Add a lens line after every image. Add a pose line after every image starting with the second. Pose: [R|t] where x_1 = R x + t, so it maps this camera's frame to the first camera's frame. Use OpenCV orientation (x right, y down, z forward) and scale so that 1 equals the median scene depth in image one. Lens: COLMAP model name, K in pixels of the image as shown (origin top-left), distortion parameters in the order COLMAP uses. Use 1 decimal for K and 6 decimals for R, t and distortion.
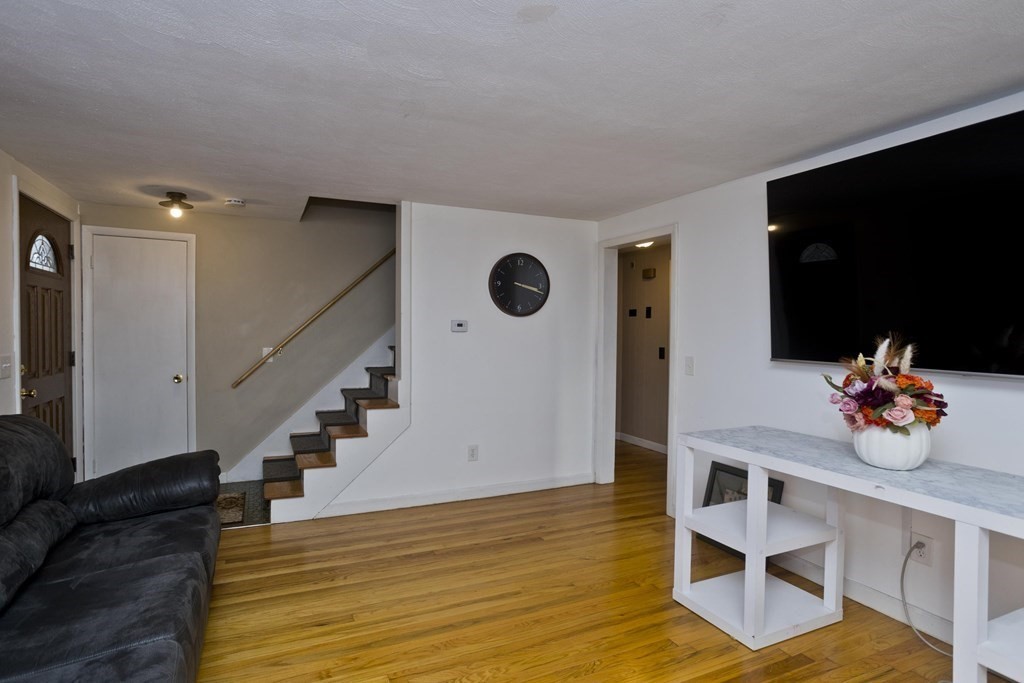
lens RADIAL K [[524.4, 0, 513.7], [0, 524.4, 327.0], [0, 0, 1]] dist [-0.050099, 0.035035]
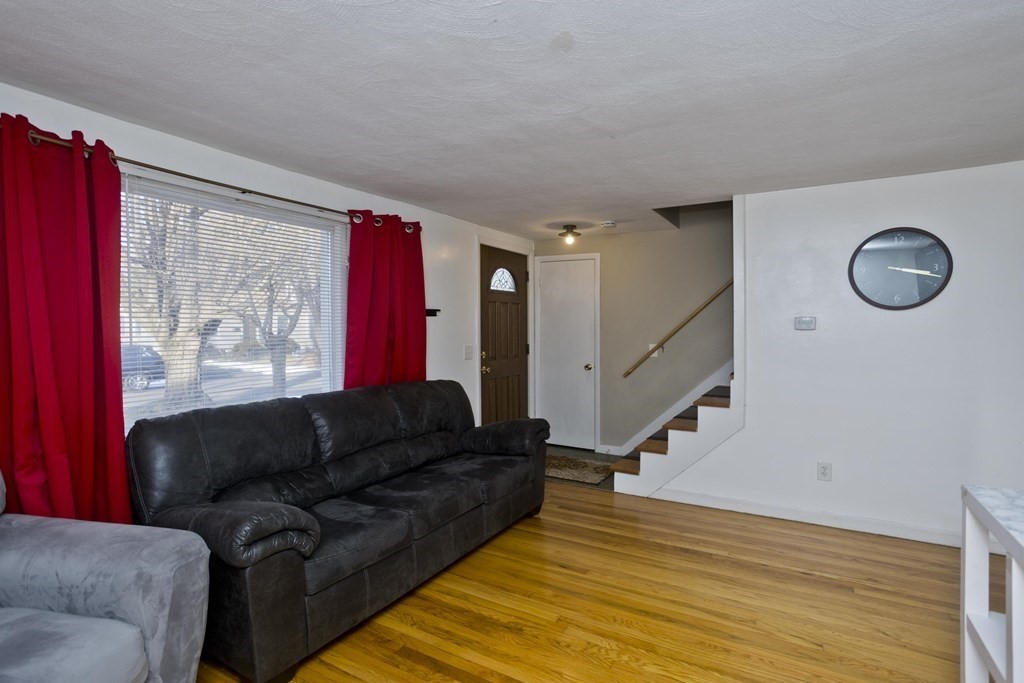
lens RADIAL K [[524.4, 0, 513.7], [0, 524.4, 327.0], [0, 0, 1]] dist [-0.050099, 0.035035]
pose [[0.577232, -0.007551, -0.816545, 0.371927], [0.013699, 0.999906, 0.000437, -0.002822], [0.816465, -0.011438, 0.577281, 0.116840]]
